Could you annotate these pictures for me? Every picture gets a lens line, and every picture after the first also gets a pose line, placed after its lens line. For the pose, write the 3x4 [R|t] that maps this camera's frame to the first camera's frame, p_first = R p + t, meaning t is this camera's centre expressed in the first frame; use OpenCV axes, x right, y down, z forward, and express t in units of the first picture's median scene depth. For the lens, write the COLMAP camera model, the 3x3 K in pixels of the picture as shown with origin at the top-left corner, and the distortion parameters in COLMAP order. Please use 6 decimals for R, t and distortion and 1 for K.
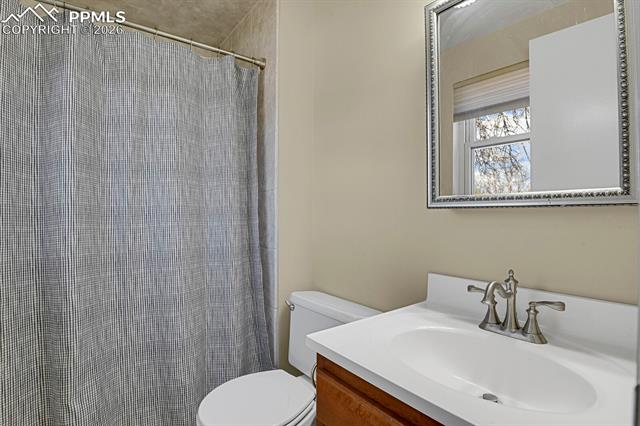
lens RADIAL K [[316.5, 0, 321.8], [0, 316.5, 211.7], [0, 0, 1]] dist [-0.034784, 0.000383]
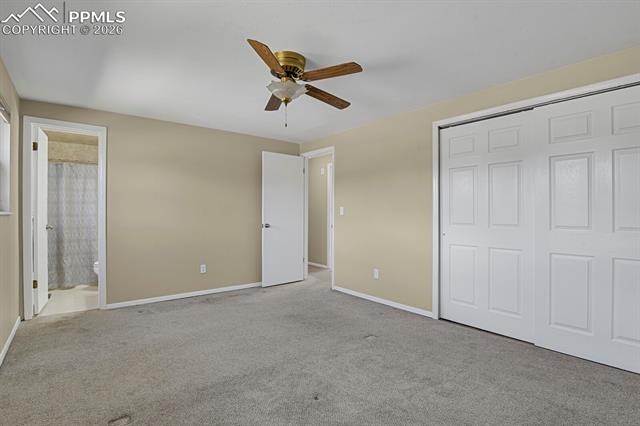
lens RADIAL K [[316.5, 0, 318.4], [0, 316.5, 214.5], [0, 0, 1]] dist [-0.034784, 0.000383]
pose [[0.999993, -0.002801, -0.002483, 2.216043], [0.002805, 0.999995, 0.001642, 0.002379], [0.002478, -0.001649, 0.999996, -2.671753]]
